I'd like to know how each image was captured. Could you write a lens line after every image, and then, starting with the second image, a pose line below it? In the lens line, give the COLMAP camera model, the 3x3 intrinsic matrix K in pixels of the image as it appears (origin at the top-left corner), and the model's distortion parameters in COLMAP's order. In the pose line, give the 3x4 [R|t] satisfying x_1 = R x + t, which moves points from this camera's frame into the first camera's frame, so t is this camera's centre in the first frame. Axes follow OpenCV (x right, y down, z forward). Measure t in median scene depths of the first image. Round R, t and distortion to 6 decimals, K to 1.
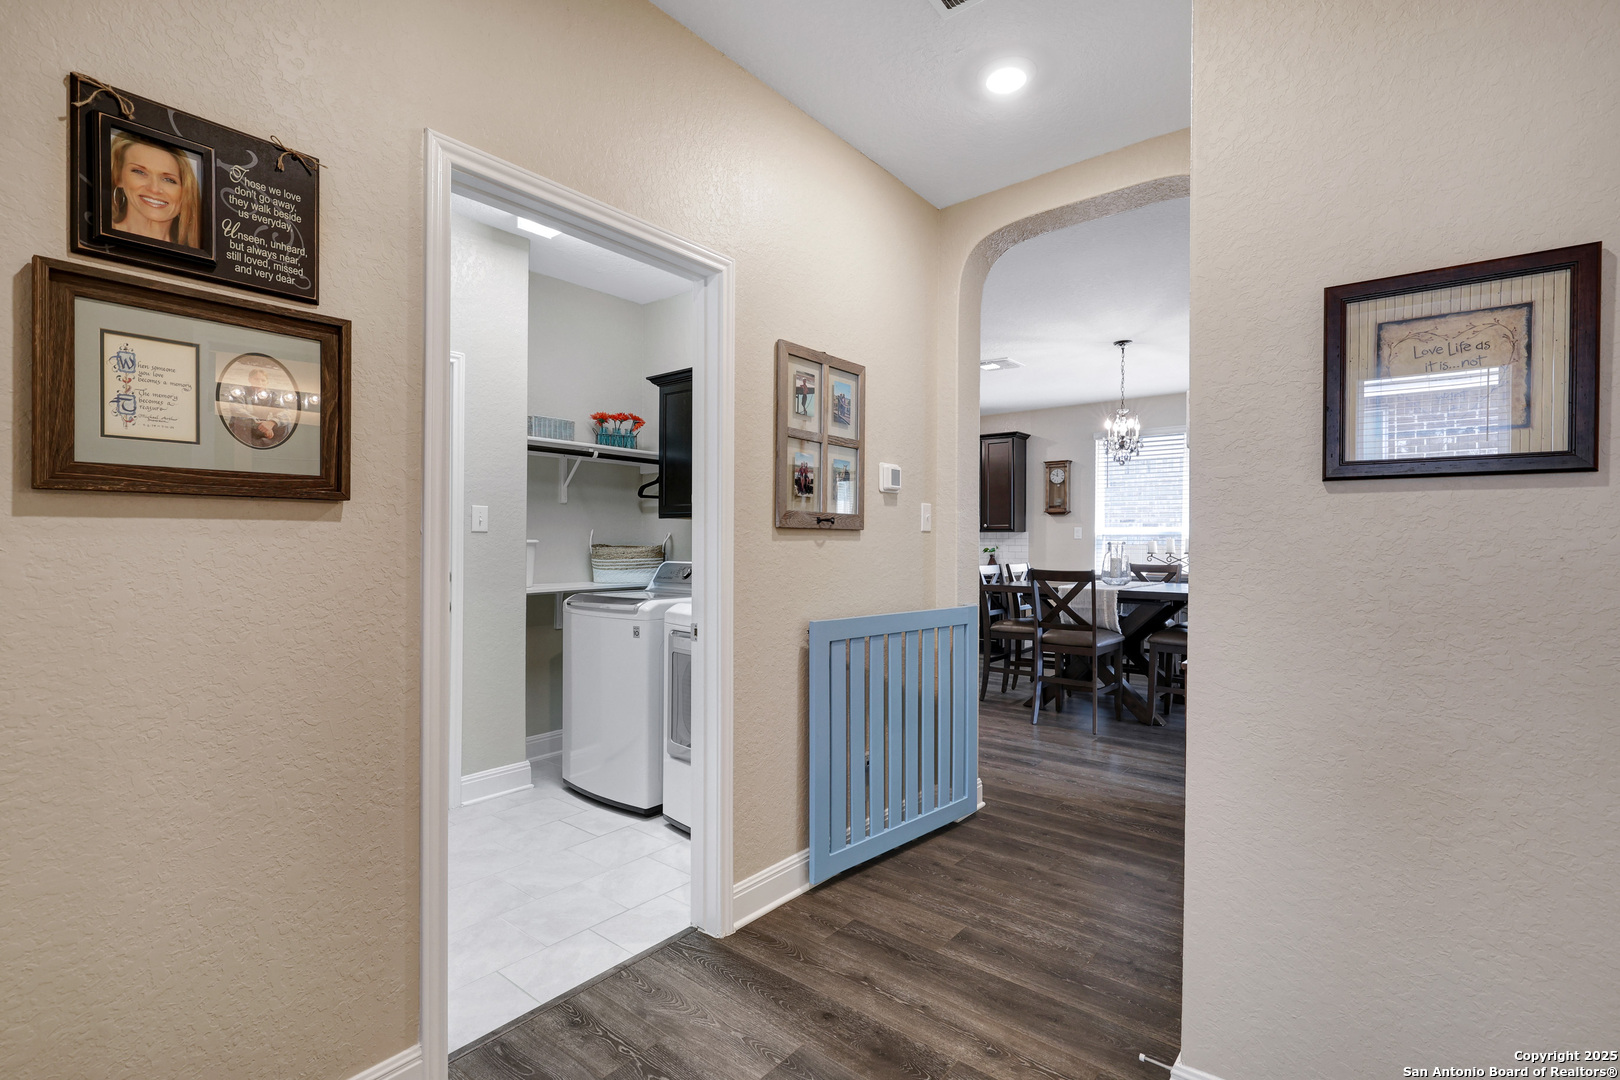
lens RADIAL K [[741.1, 0, 809.3], [0, 741.1, 531.3], [0, 0, 1]] dist [0.001754, -0.001002]
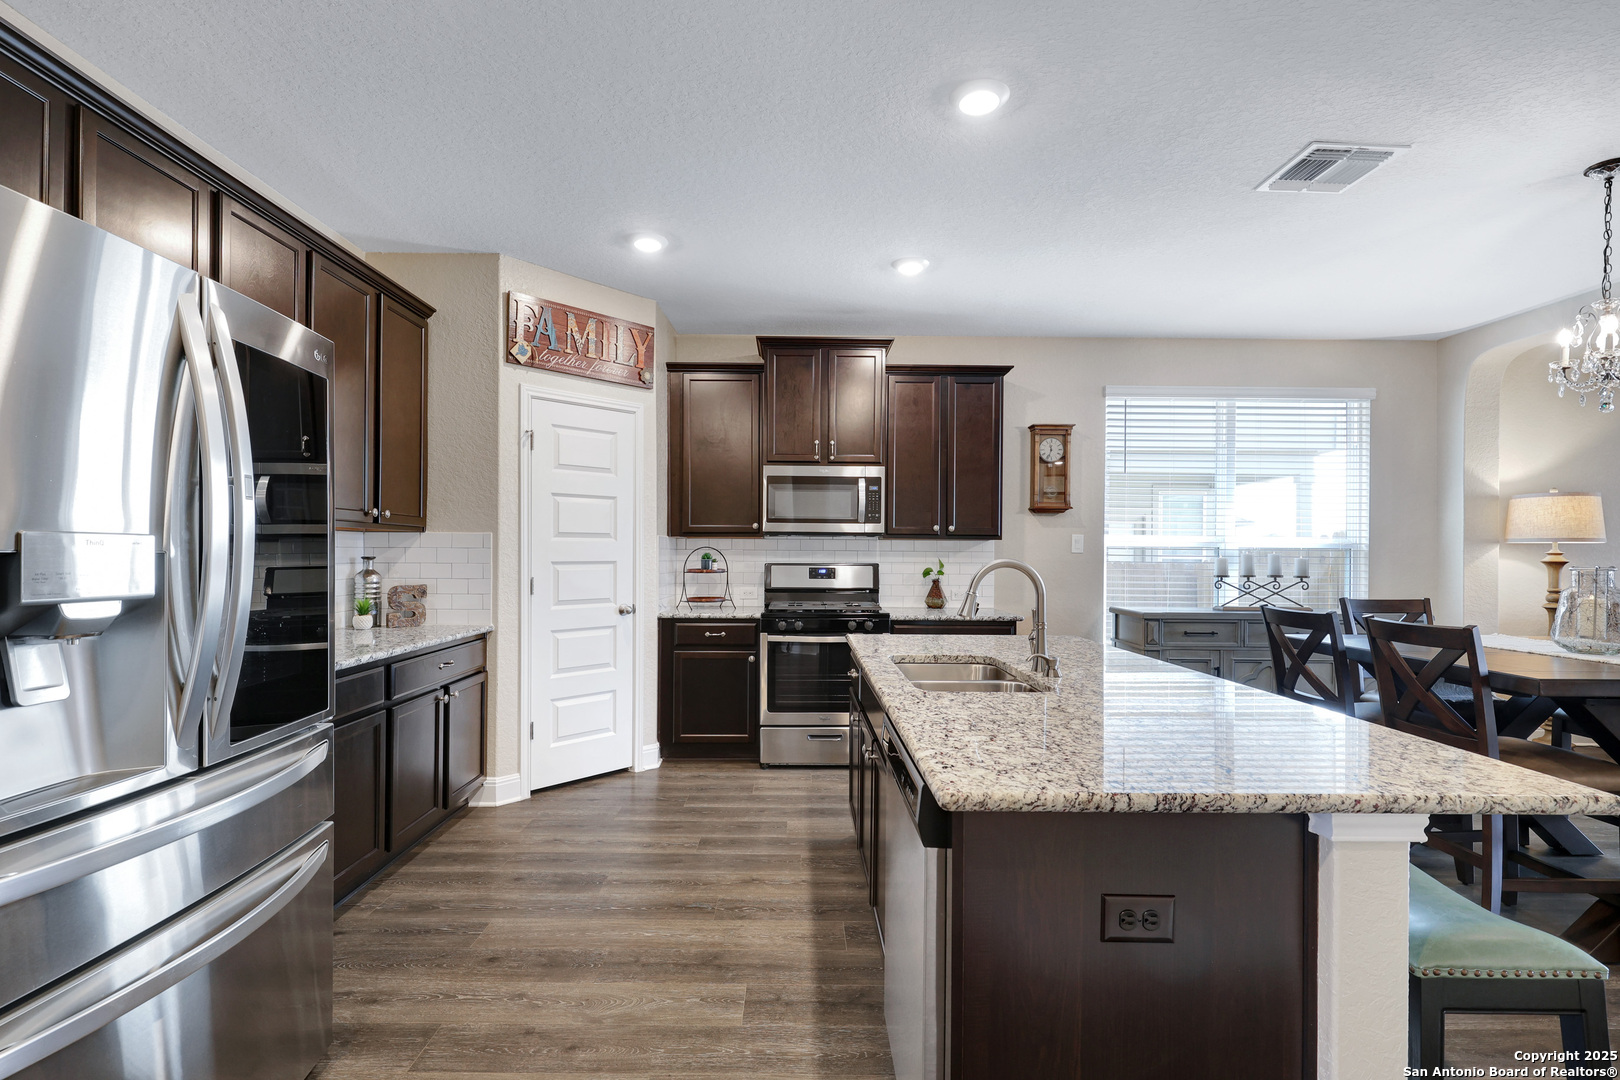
lens RADIAL K [[741.1, 0, 804.5], [0, 741.1, 551.3], [0, 0, 1]] dist [0.001754, -0.001002]
pose [[0.769923, 0.005113, 0.638116, -0.215346], [-0.016930, 0.999780, 0.012416, 0.004966], [-0.637912, -0.020363, 0.769840, 0.669075]]
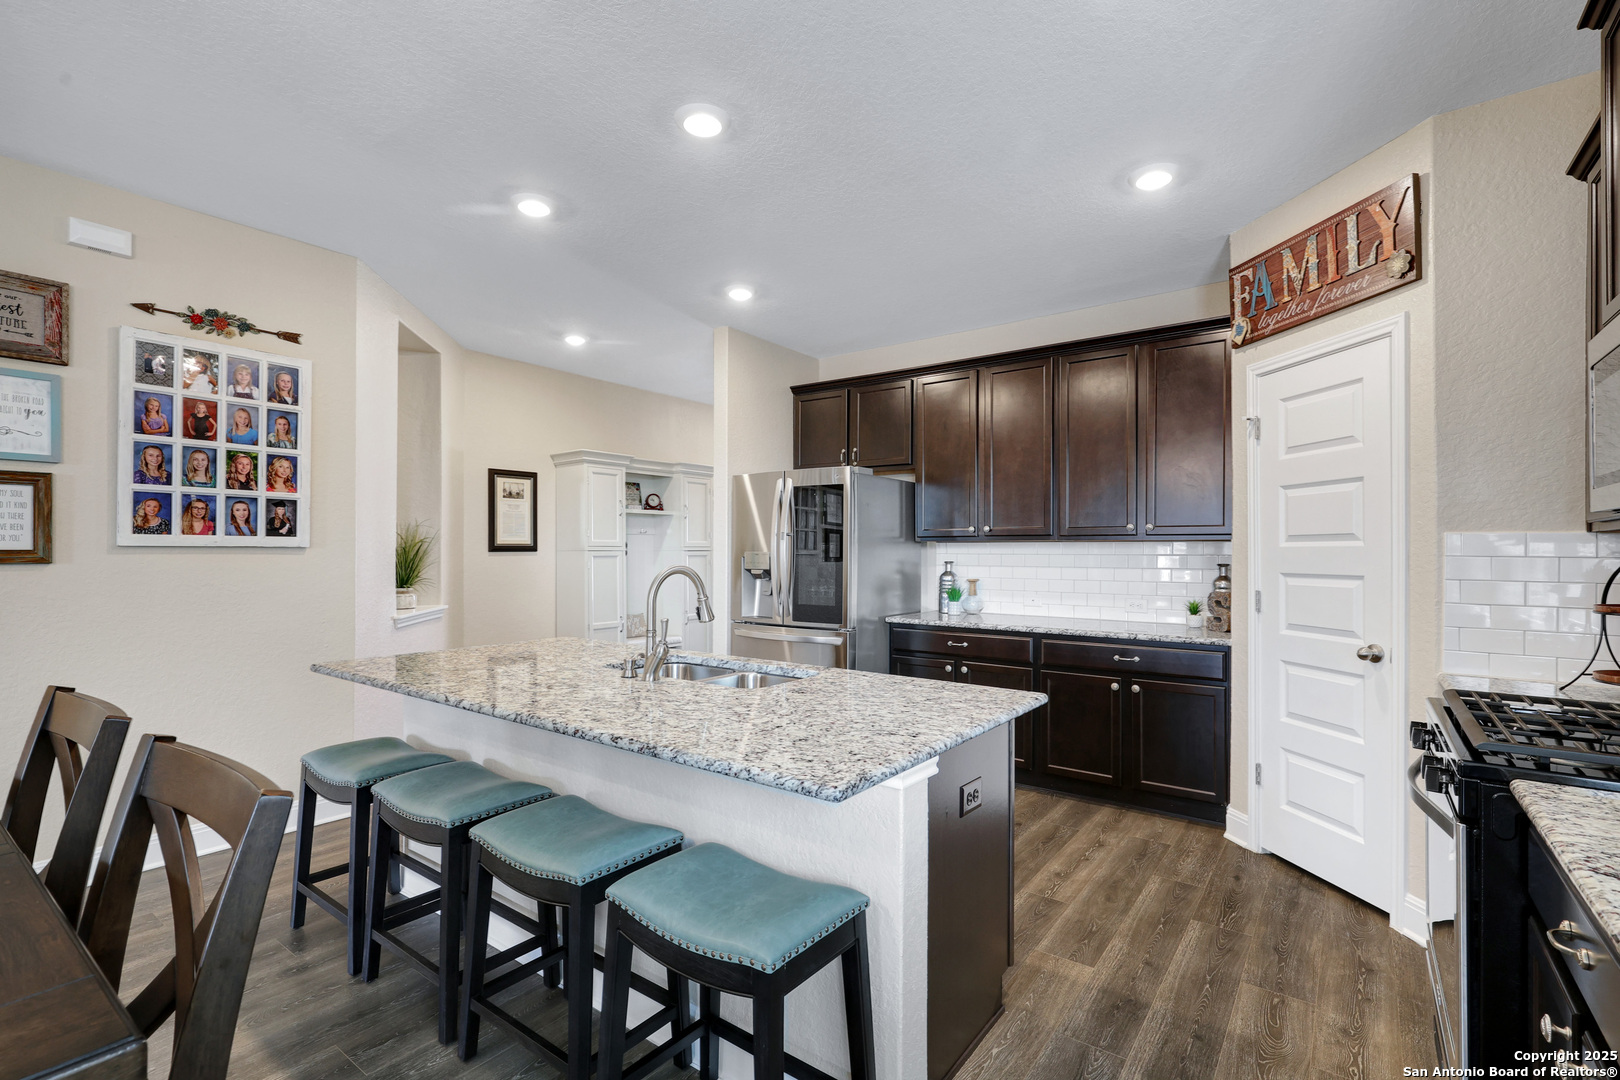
lens RADIAL K [[741.1, 0, 824.6], [0, 741.1, 552.7], [0, 0, 1]] dist [0.001754, -0.001002]
pose [[0.060593, 0.002088, -0.998160, 0.338760], [0.014342, 0.999893, 0.002962, 0.005479], [0.998060, -0.014495, 0.060556, 0.889801]]
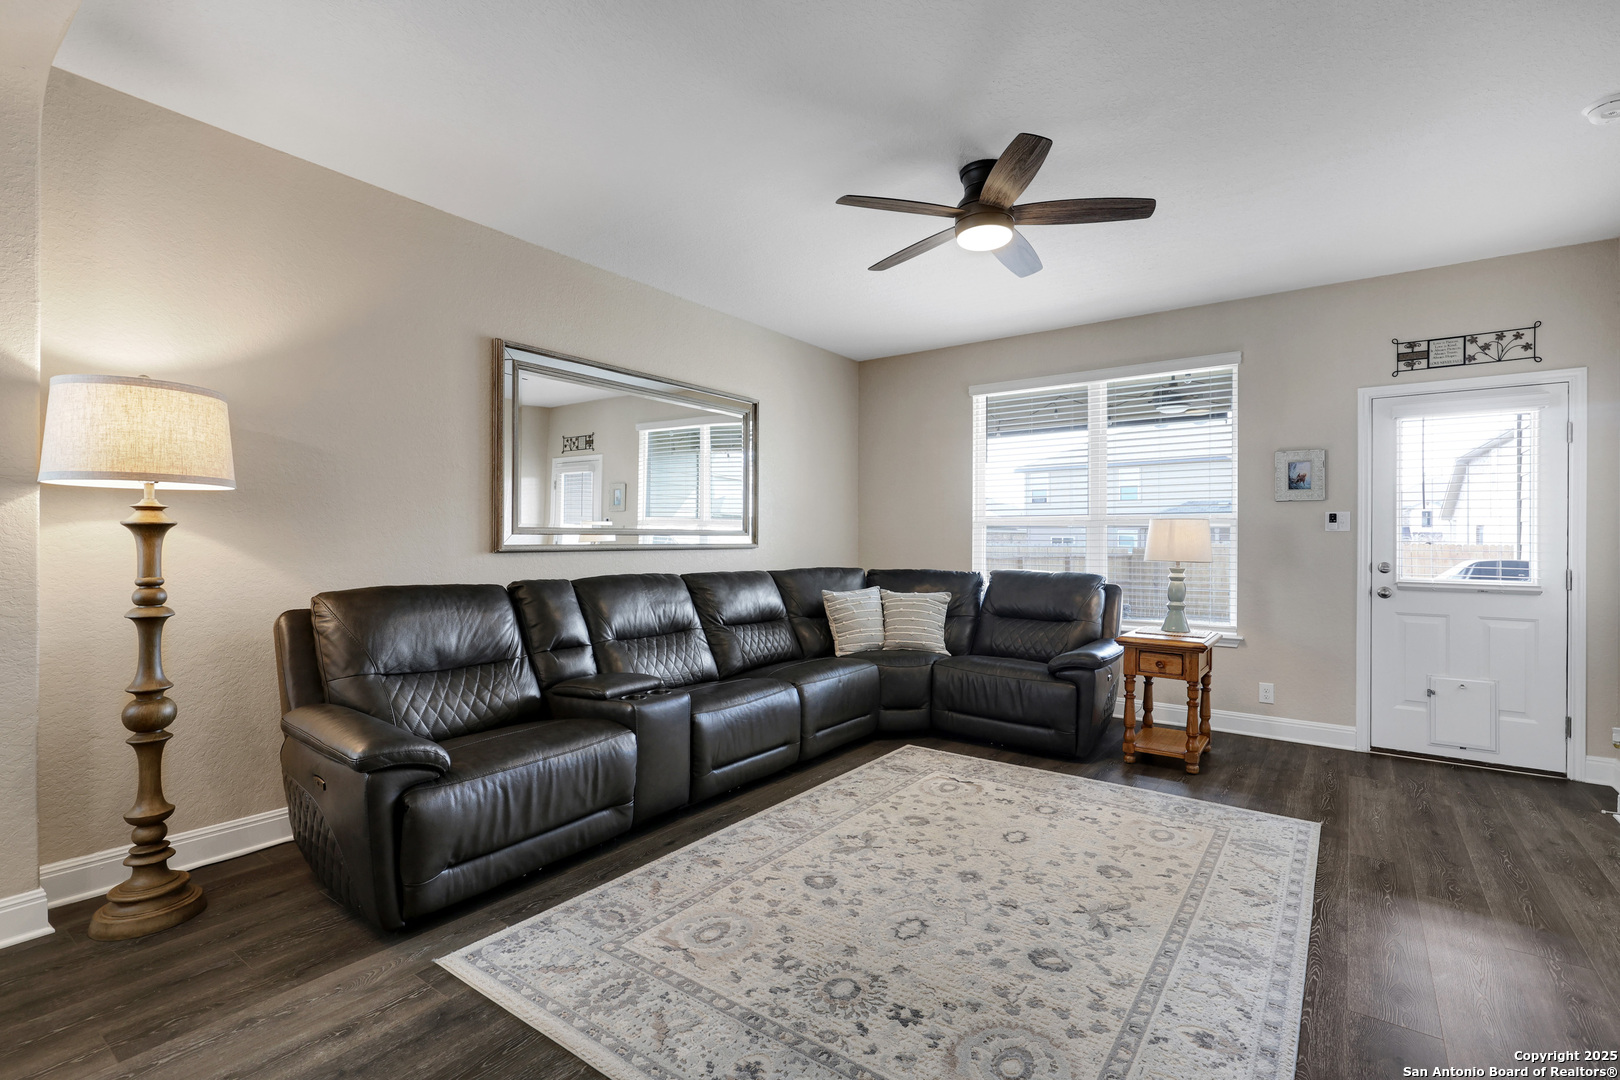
lens RADIAL K [[741.1, 0, 817.8], [0, 741.1, 538.8], [0, 0, 1]] dist [0.001754, -0.001002]
pose [[-0.065002, -0.005336, 0.997871, 0.305611], [-0.018128, 0.999827, 0.004166, 0.010428], [-0.997720, -0.017818, -0.065087, 0.497649]]
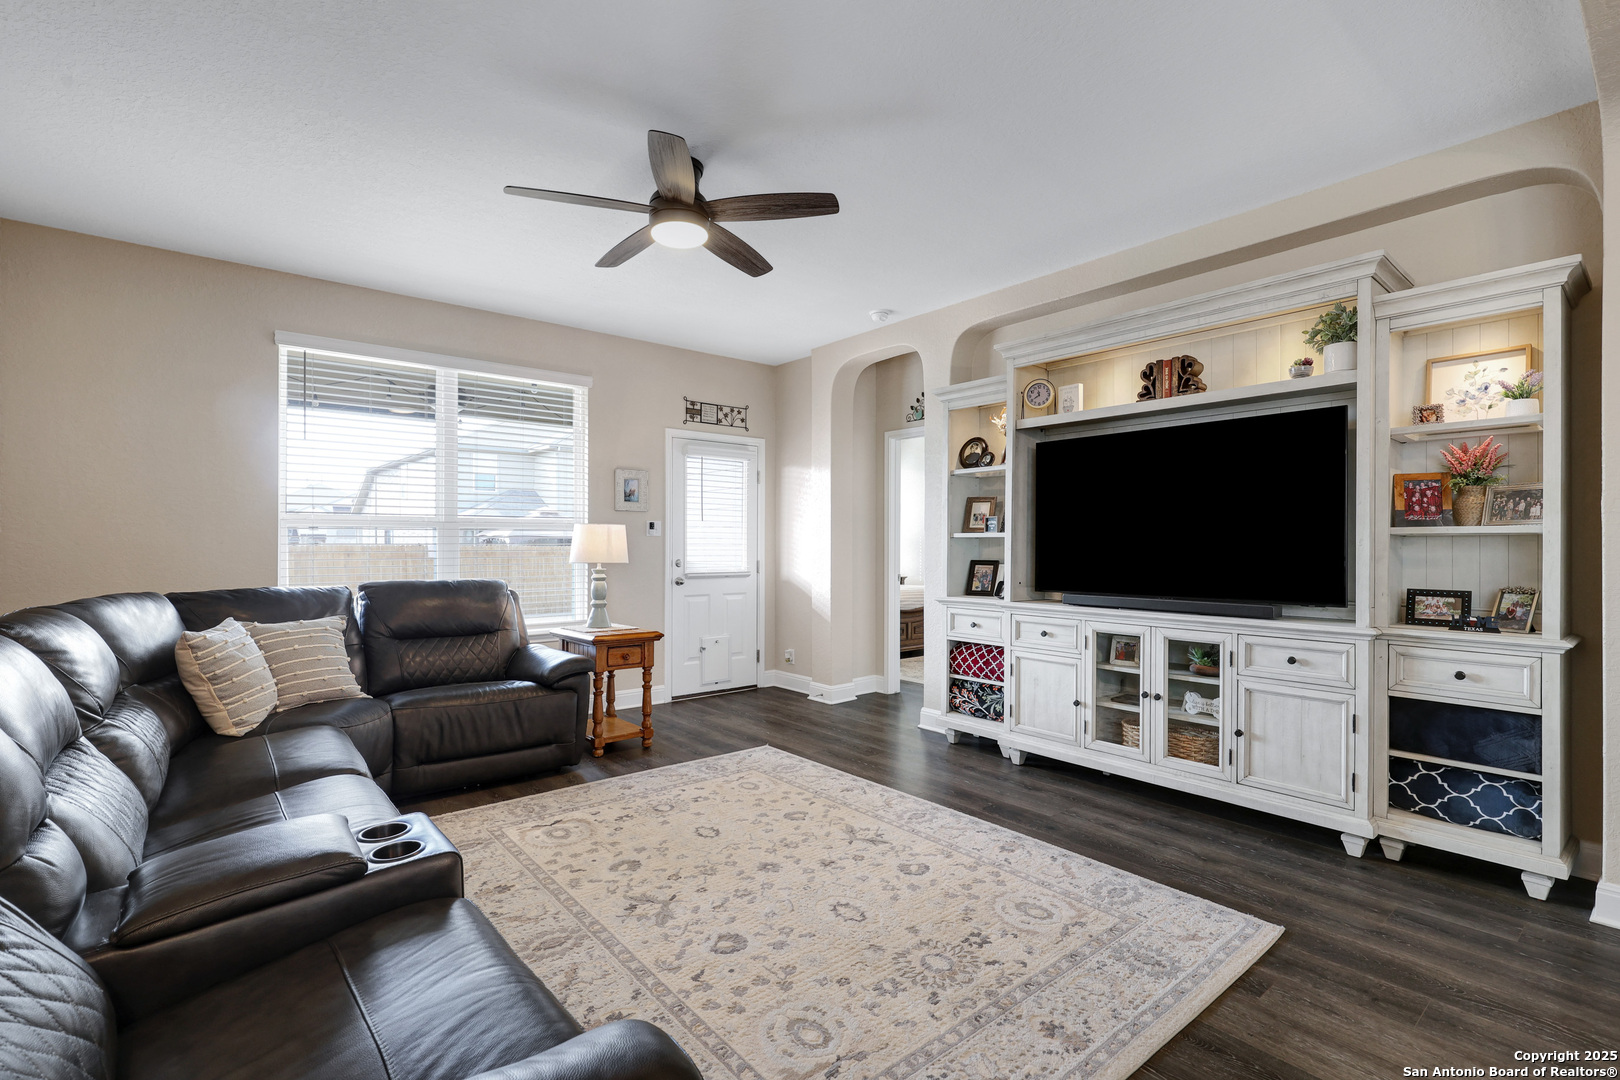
lens RADIAL K [[741.1, 0, 816.3], [0, 741.1, 540.5], [0, 0, 1]] dist [0.001754, -0.001002]
pose [[-0.983128, -0.005628, 0.182835, 0.544705], [-0.008638, 0.999840, -0.015667, 0.014178], [-0.182717, -0.016982, -0.983019, 0.742004]]
